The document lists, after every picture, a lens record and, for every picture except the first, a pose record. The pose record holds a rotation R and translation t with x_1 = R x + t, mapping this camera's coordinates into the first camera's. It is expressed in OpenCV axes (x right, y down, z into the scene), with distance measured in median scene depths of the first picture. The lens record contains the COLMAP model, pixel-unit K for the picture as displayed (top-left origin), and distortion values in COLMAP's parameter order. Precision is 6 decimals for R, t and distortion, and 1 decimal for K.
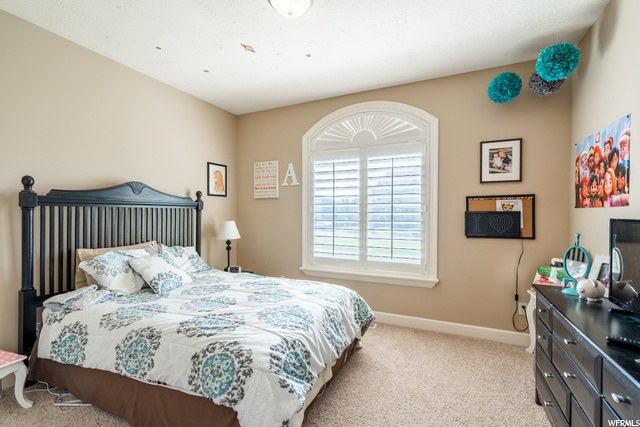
lens RADIAL K [[286.5, 0, 320.0], [0, 286.5, 213.5], [0, 0, 1]] dist [0.001548, 0.000156]
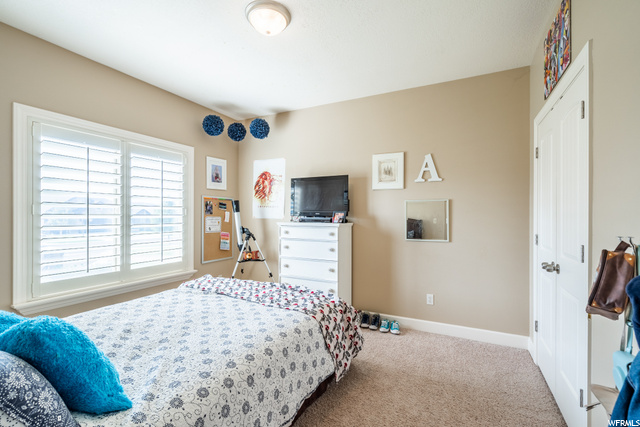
lens RADIAL K [[286.5, 0, 320.0], [0, 286.5, 213.5], [0, 0, 1]] dist [0.001548, 0.000156]
pose [[0.048101, 0.007082, 0.998817, -0.686258], [0.002563, 0.999971, -0.007214, -0.000169], [-0.998839, 0.002907, 0.048081, 0.371134]]
